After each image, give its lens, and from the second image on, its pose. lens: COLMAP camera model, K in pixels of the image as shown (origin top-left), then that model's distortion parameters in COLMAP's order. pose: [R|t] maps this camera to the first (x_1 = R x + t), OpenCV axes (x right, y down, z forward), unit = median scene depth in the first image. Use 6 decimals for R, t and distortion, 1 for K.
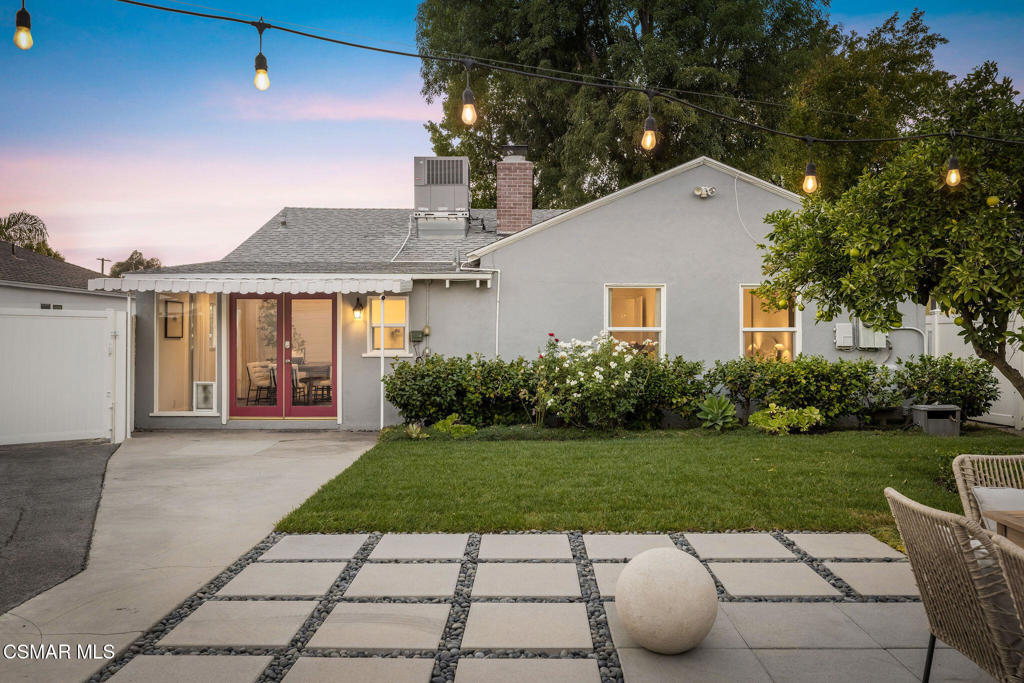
lens RADIAL K [[836.2, 0, 498.7], [0, 836.2, 324.7], [0, 0, 1]] dist [0.002993, 0.006261]
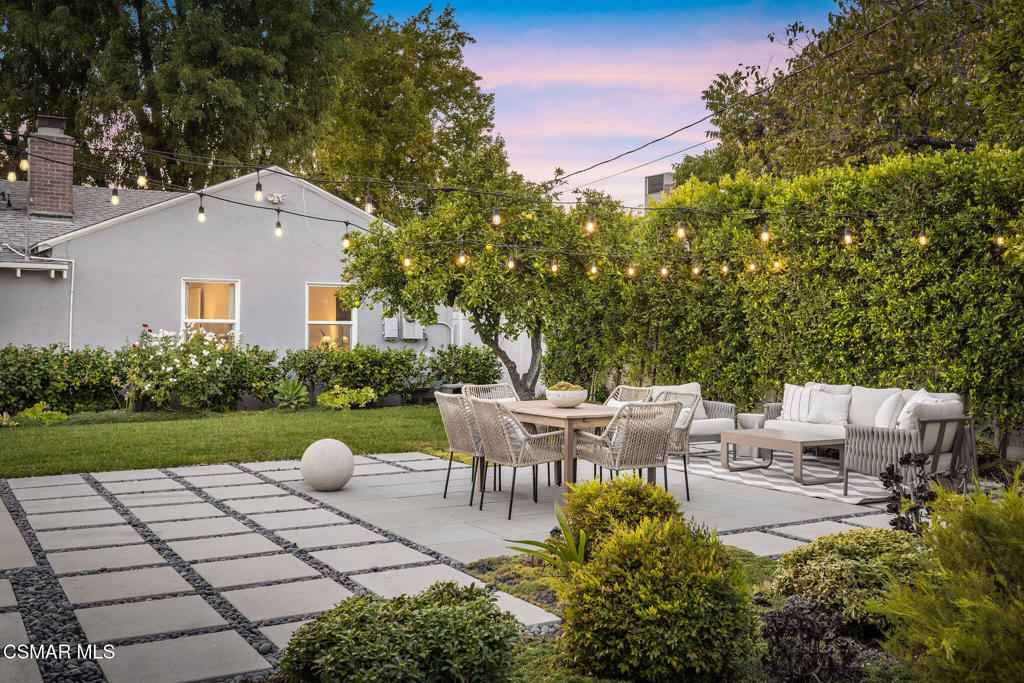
lens RADIAL K [[1006.3, 0, 512.8], [0, 1006.3, 341.9], [0, 0, 1]] dist [0.013342, 0.000000]
pose [[0.862460, 0.000742, 0.506125, -0.174656], [-0.014052, 0.999649, 0.022480, -0.002831], [-0.505931, -0.026501, 0.862167, -0.345999]]
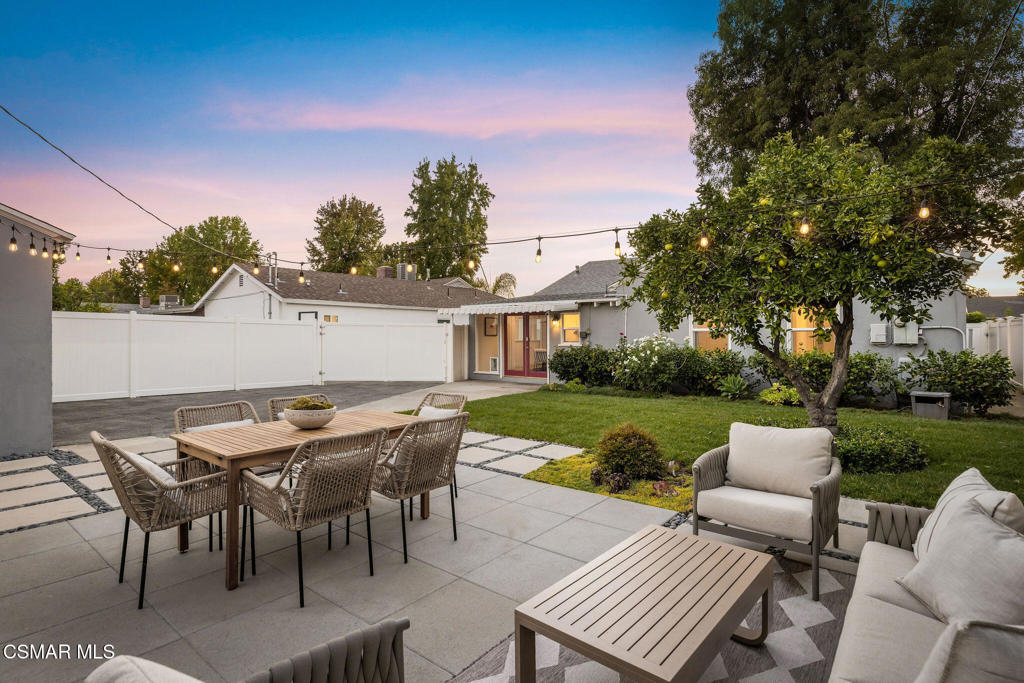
lens RADIAL K [[495.7, 0, 512.7], [0, 495.7, 337.5], [0, 0, 1]] dist [-0.006839, 0.001967]
pose [[0.806872, 0.002929, -0.590719, 0.443019], [0.007744, 0.999849, 0.015534, 0.002444], [0.590676, -0.017109, 0.806728, 0.074992]]
